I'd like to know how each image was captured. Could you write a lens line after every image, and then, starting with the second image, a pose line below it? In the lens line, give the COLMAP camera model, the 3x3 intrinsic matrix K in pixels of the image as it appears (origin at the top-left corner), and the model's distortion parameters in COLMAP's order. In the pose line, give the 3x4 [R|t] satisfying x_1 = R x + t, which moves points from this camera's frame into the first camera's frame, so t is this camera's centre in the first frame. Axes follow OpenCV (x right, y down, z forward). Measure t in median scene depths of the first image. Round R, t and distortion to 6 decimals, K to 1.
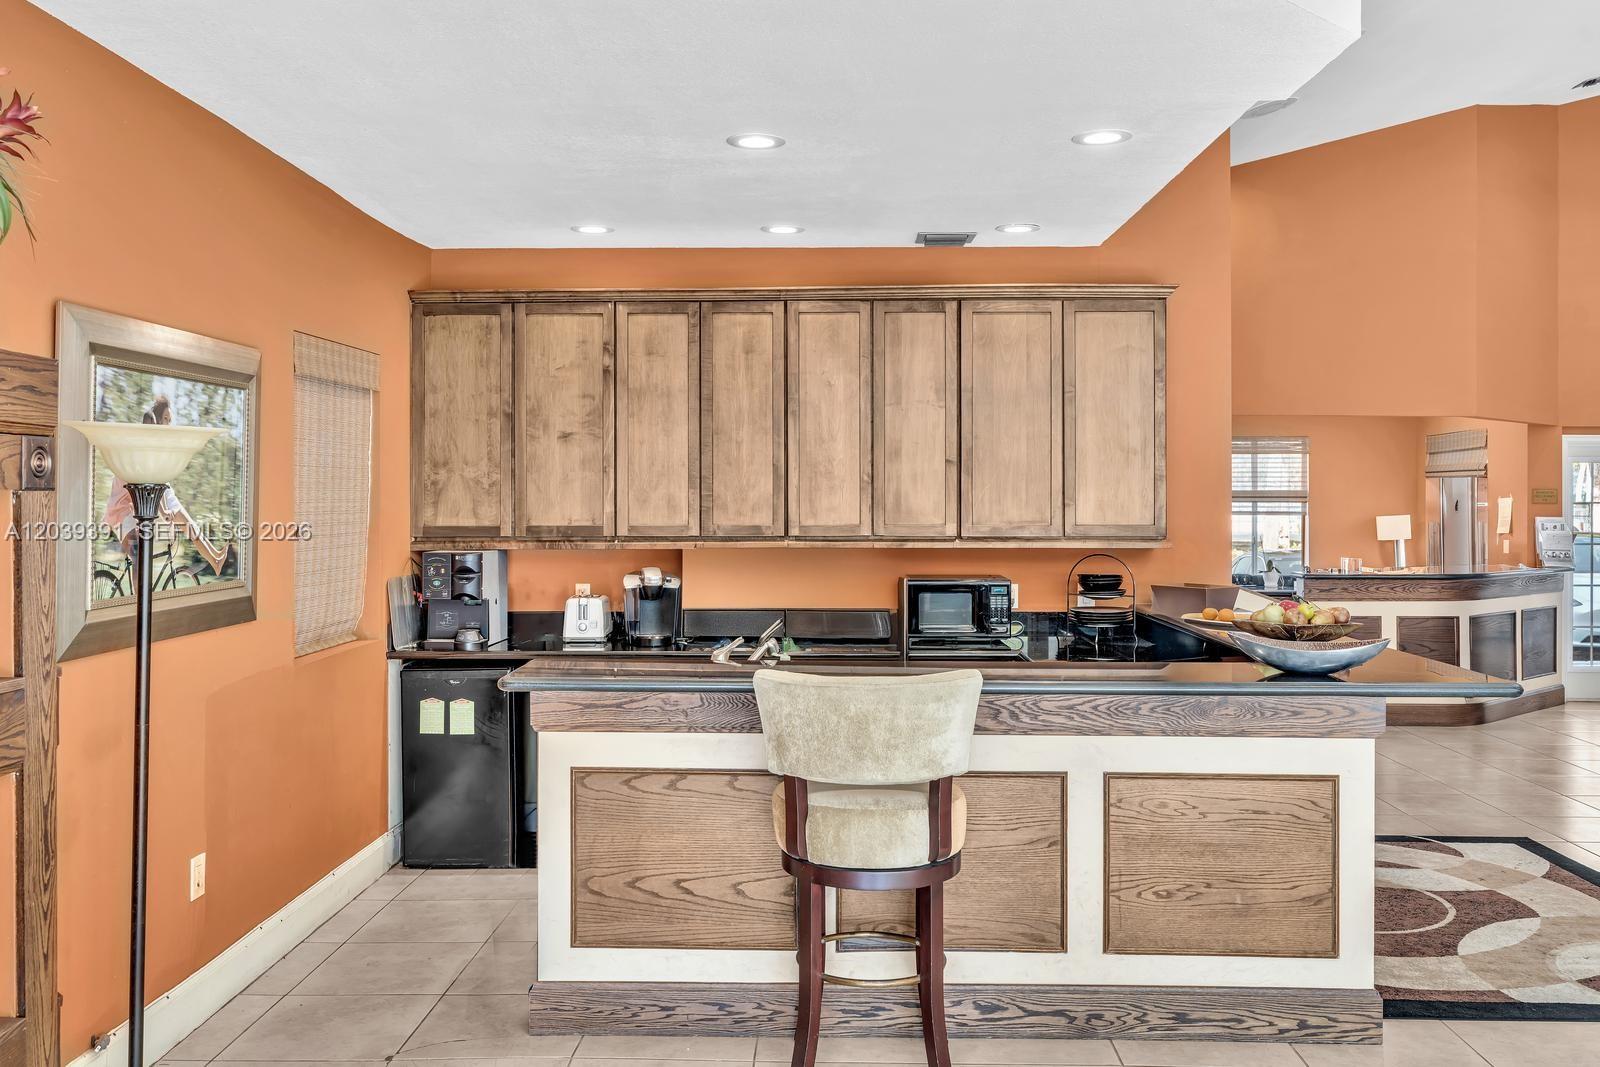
lens RADIAL K [[1331.7, 0, 799.6], [0, 1331.7, 511.1], [0, 0, 1]] dist [-0.002990, -0.001306]
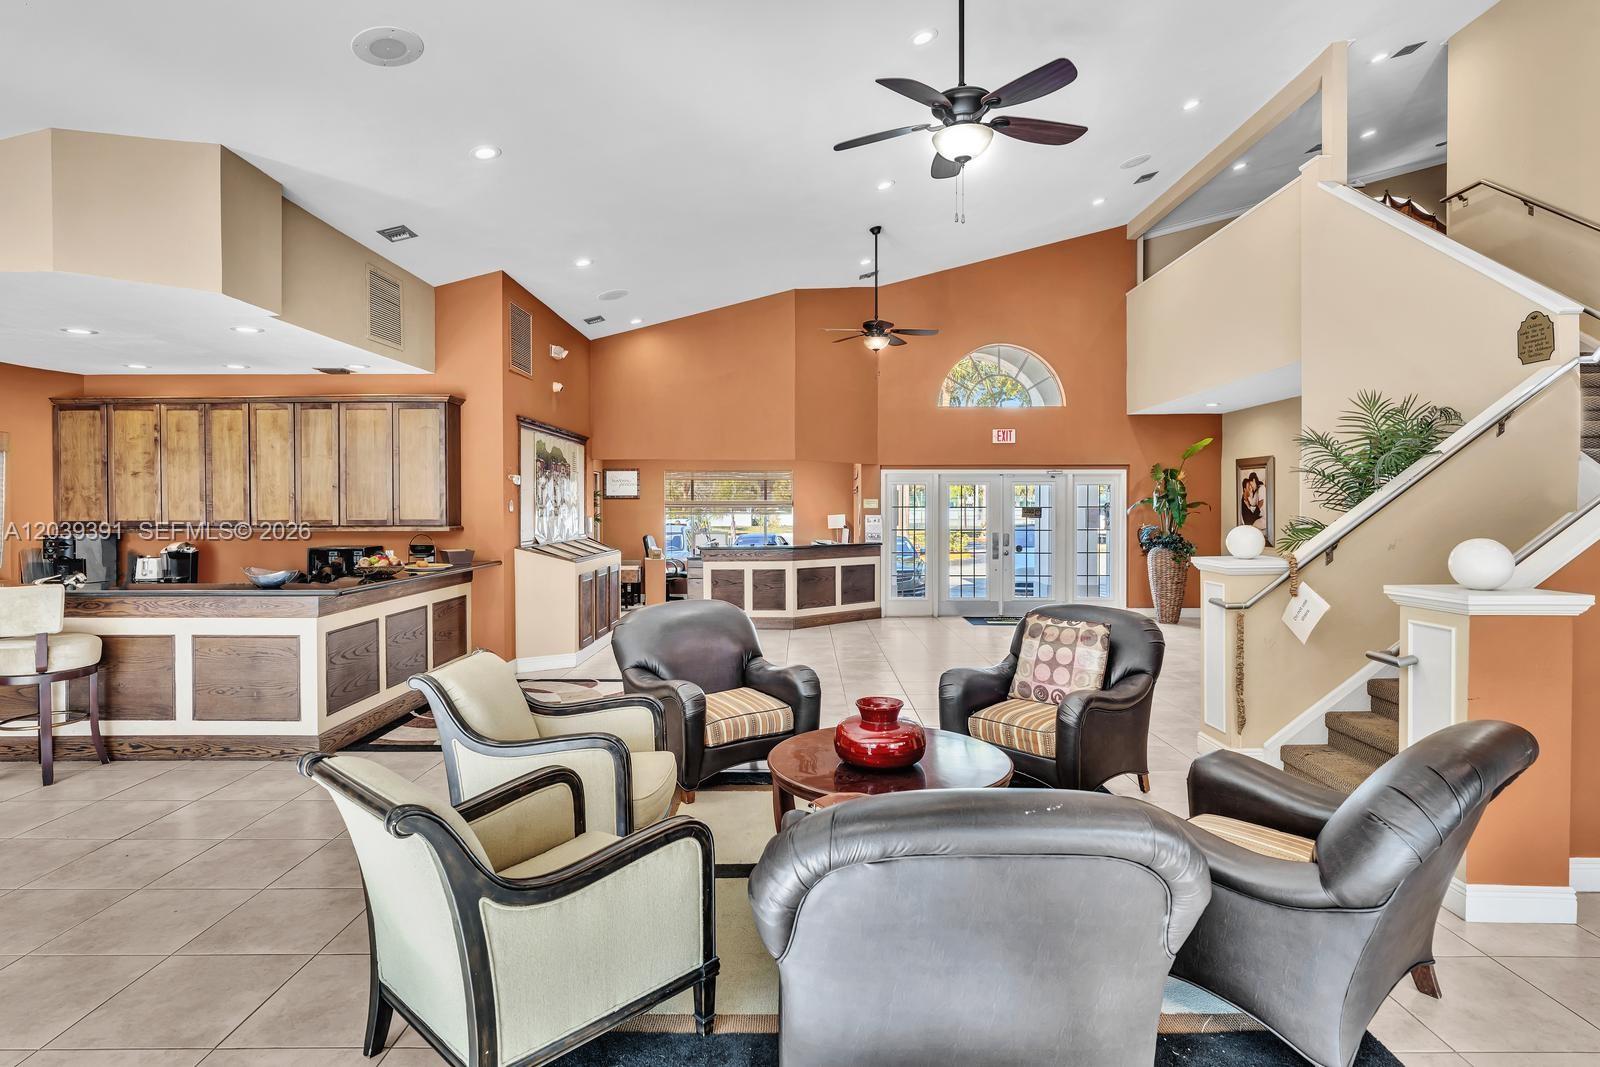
lens RADIAL K [[820.3, 0, 800.0], [0, 820.3, 533.5], [0, 0, 1]] dist [-0.002906, 0.000794]
pose [[0.999648, -0.004514, 0.026133, 0.751916], [0.003917, 0.999731, 0.022849, 0.006401], [-0.026229, -0.022739, 0.999397, -0.206673]]
